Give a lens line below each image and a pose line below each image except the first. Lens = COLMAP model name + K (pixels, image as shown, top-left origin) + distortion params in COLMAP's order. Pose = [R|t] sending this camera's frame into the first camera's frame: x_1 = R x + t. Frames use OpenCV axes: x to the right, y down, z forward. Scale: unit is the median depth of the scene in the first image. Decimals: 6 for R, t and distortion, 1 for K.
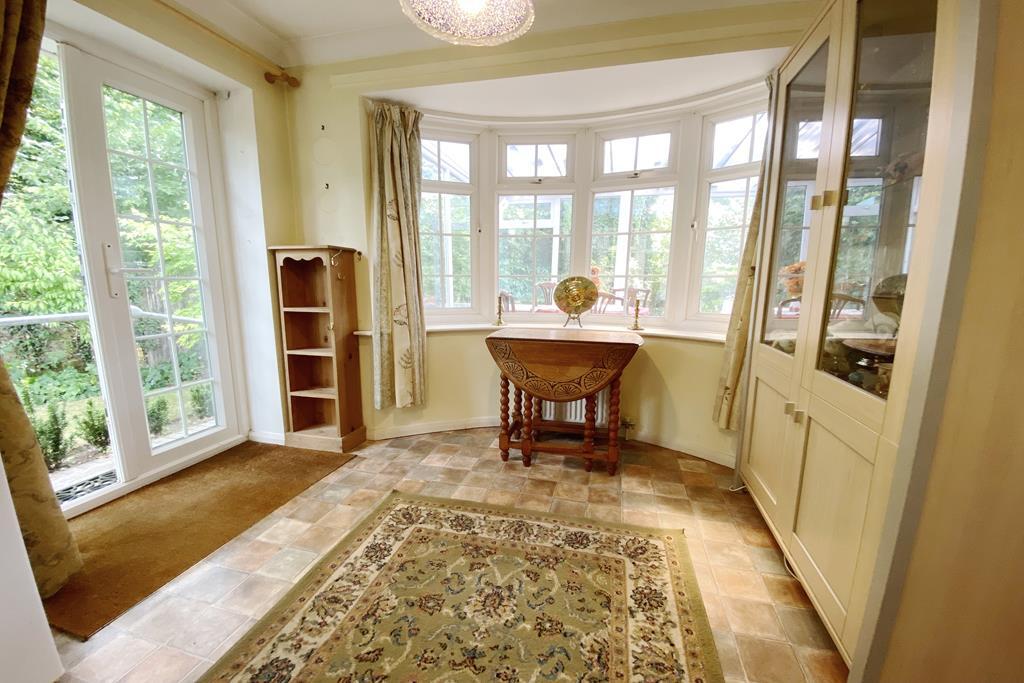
lens RADIAL K [[414.3, 0, 505.4], [0, 414.3, 349.4], [0, 0, 1]] dist [0.019821, -0.021803]
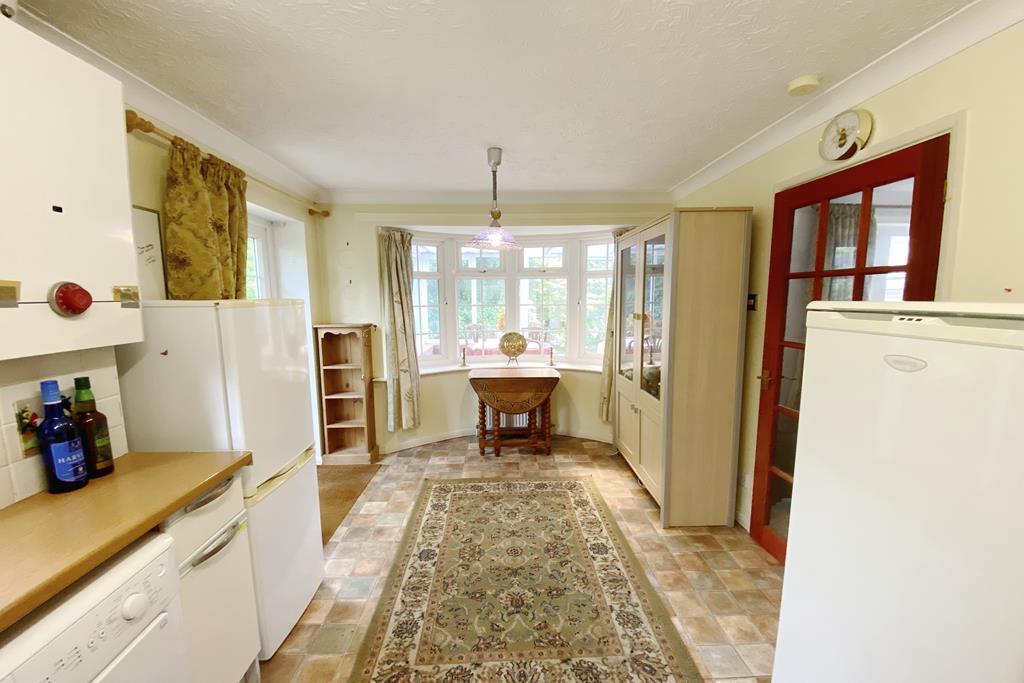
lens RADIAL K [[401.1, 0, 504.8], [0, 401.1, 337.1], [0, 0, 1]] dist [0.001049, -0.018705]
pose [[0.963802, -0.044470, 0.262883, -0.303111], [0.064205, 0.995688, -0.066959, -0.071920], [-0.258772, 0.081413, 0.962501, -0.529707]]
